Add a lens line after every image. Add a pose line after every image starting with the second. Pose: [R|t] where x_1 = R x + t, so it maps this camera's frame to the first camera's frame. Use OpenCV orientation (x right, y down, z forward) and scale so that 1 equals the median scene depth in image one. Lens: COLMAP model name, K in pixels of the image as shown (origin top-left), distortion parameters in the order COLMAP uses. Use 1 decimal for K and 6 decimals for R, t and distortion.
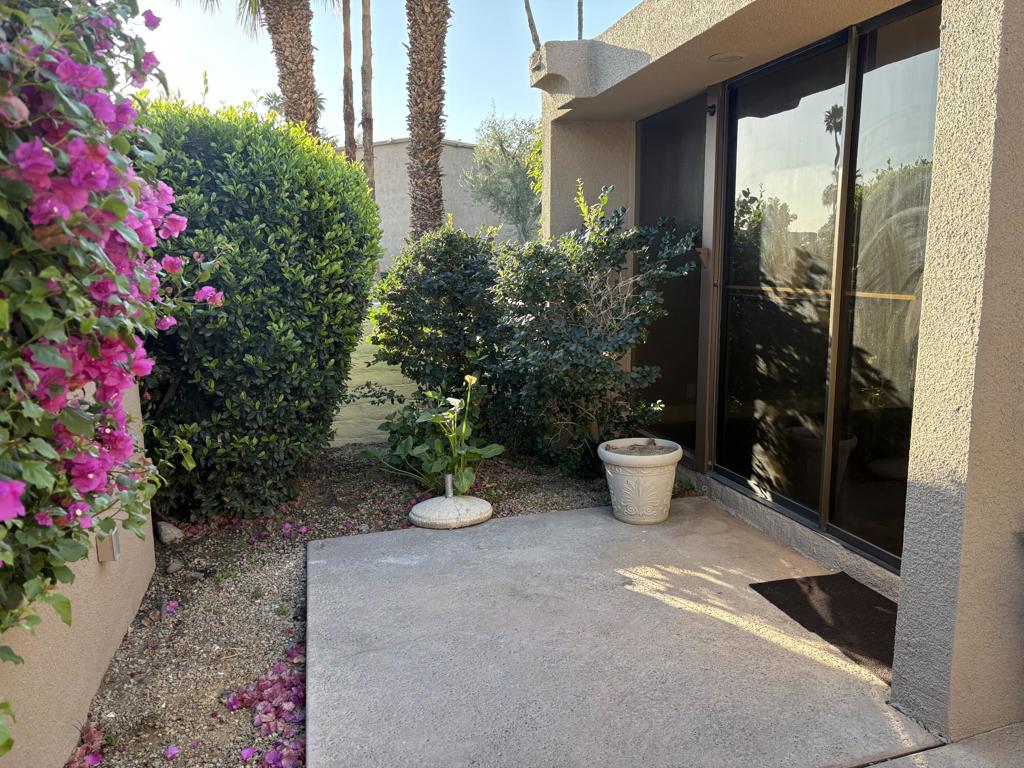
lens RADIAL K [[769.8, 0, 508.9], [0, 769.8, 385.2], [0, 0, 1]] dist [0.010341, -0.018134]
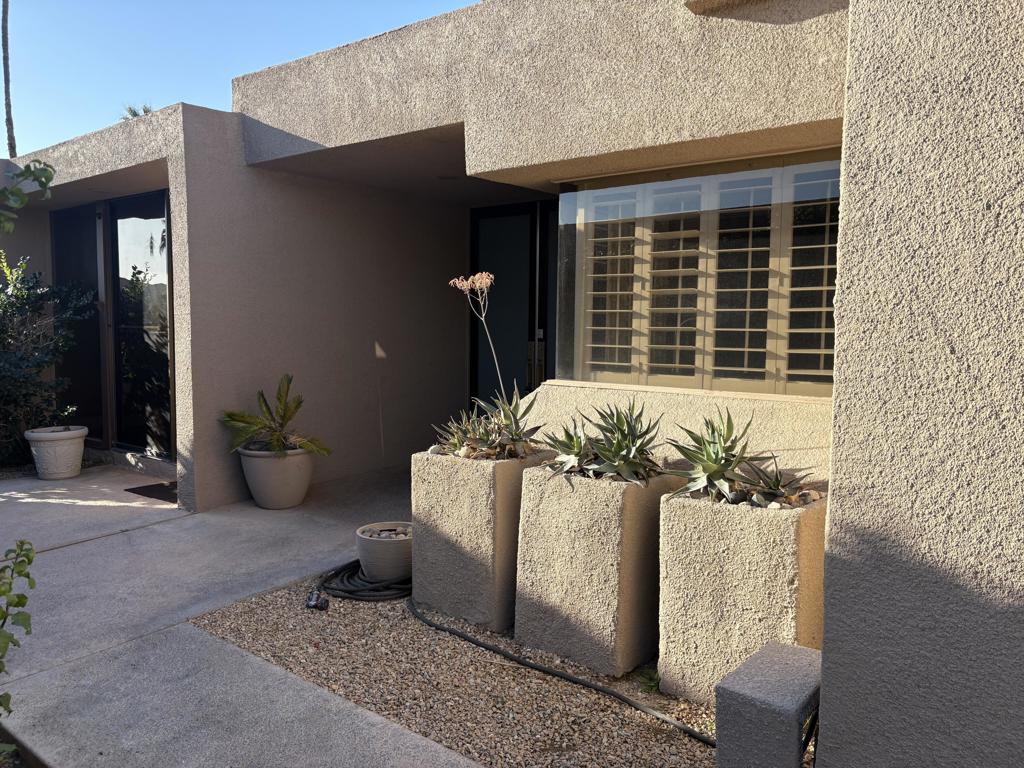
lens RADIAL K [[769.8, 0, 512.4], [0, 769.8, 391.6], [0, 0, 1]] dist [0.010341, -0.018134]
pose [[0.791567, -0.029595, 0.610366, -0.040468], [0.074509, 0.996048, -0.048333, 0.136413], [-0.606523, 0.083737, 0.790644, -0.699995]]
